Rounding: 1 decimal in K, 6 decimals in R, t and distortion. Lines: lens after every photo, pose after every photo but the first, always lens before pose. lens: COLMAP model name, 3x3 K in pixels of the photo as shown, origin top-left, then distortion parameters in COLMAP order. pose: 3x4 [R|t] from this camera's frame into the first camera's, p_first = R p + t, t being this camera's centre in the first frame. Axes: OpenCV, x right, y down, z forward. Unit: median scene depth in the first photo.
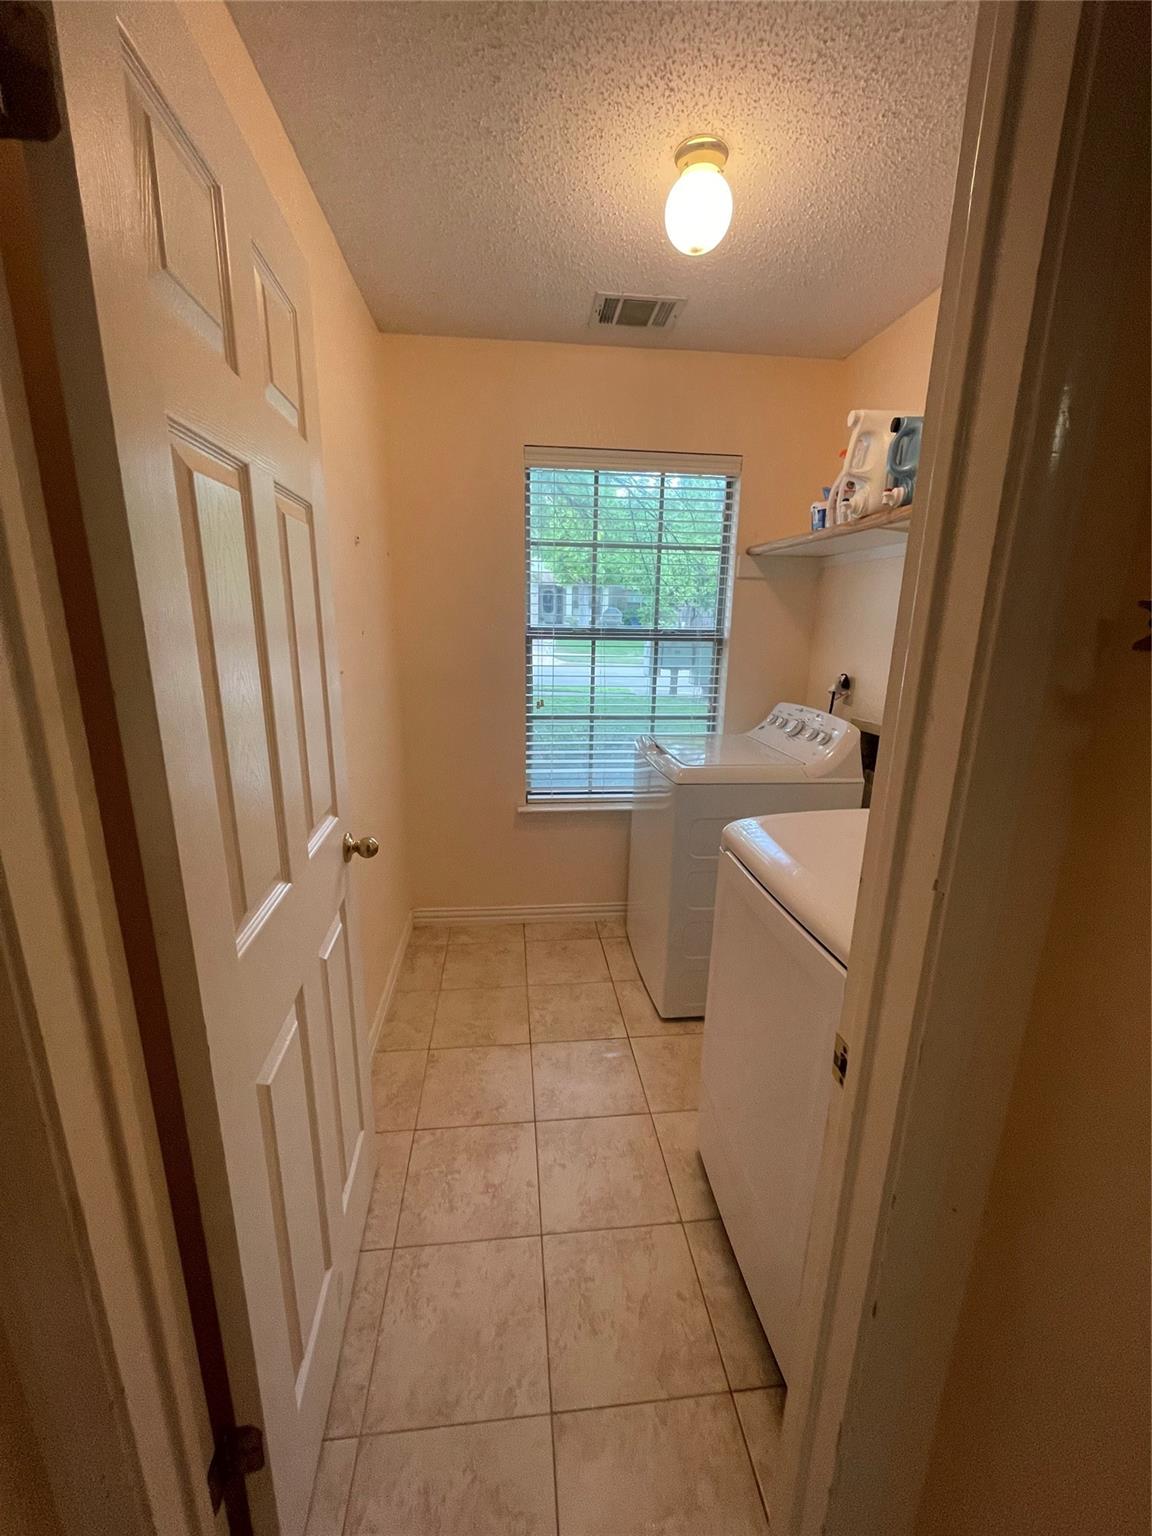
lens RADIAL K [[618.7, 0, 580.2], [0, 618.7, 772.6], [0, 0, 1]] dist [-0.004002, -0.000752]
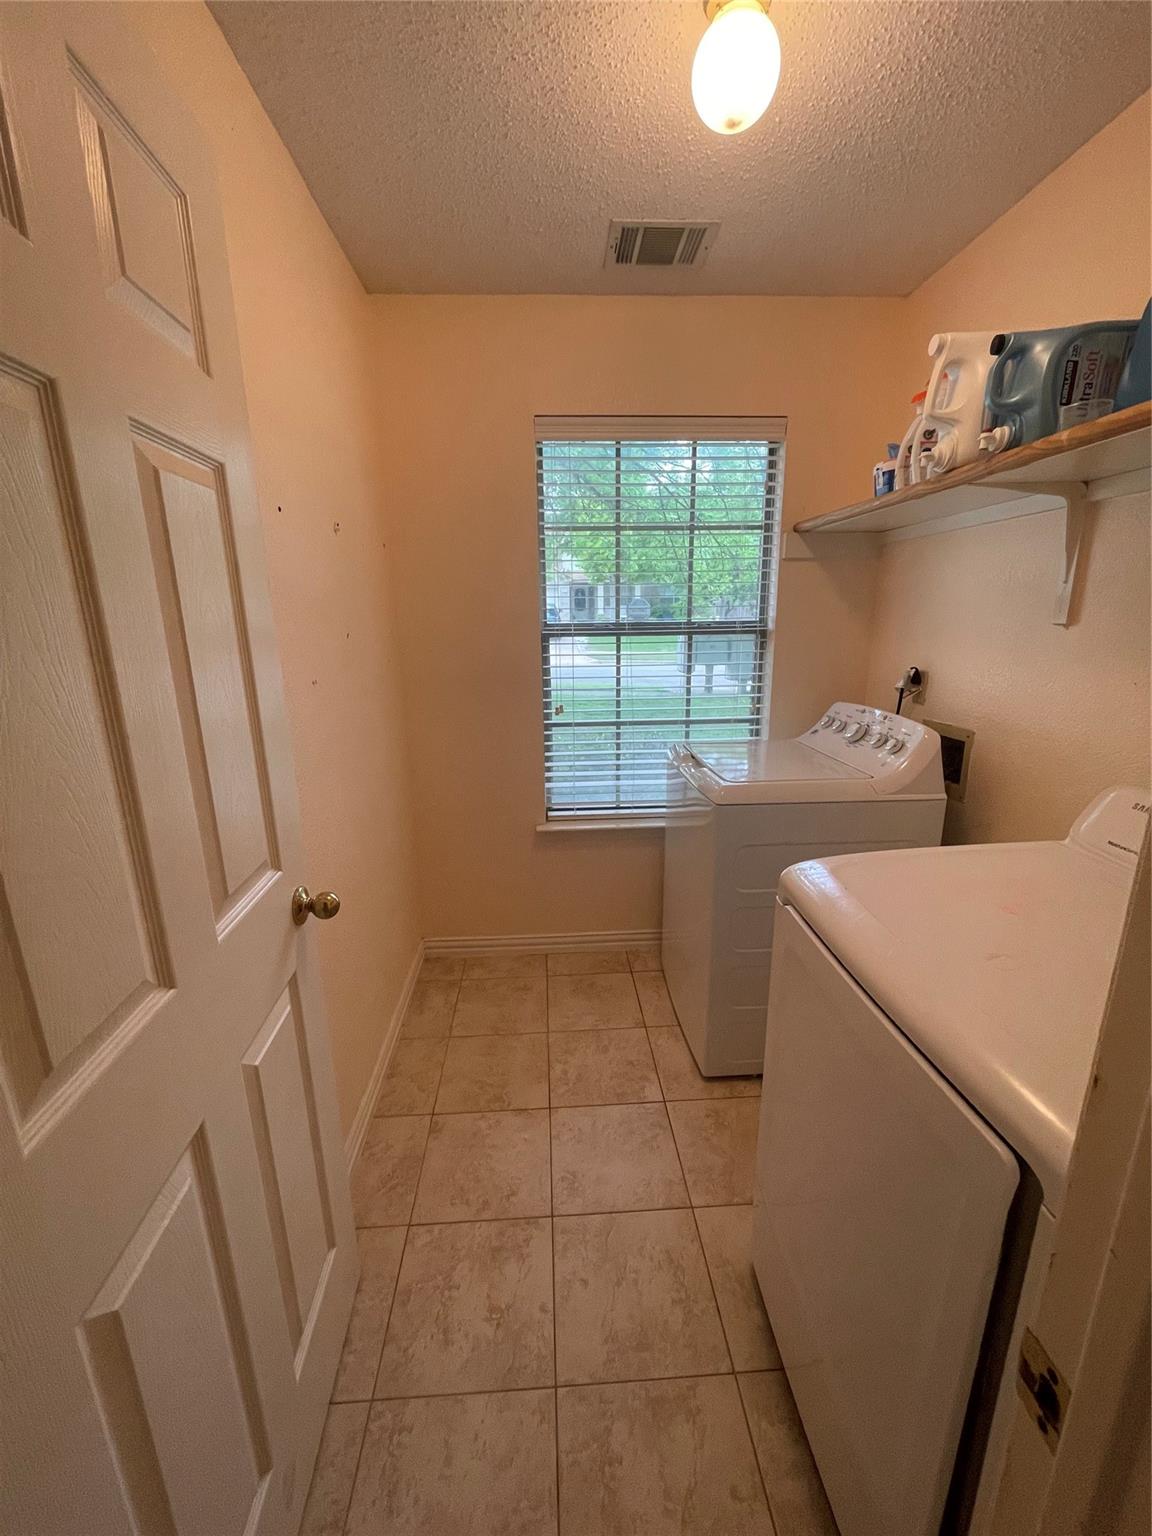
lens RADIAL K [[618.7, 0, 580.2], [0, 618.7, 772.6], [0, 0, 1]] dist [-0.004002, -0.000752]
pose [[0.998223, -0.016671, -0.057218, 0.016424], [0.016832, 0.999856, 0.002336, -0.025400], [0.057170, -0.003295, 0.998359, 0.130140]]
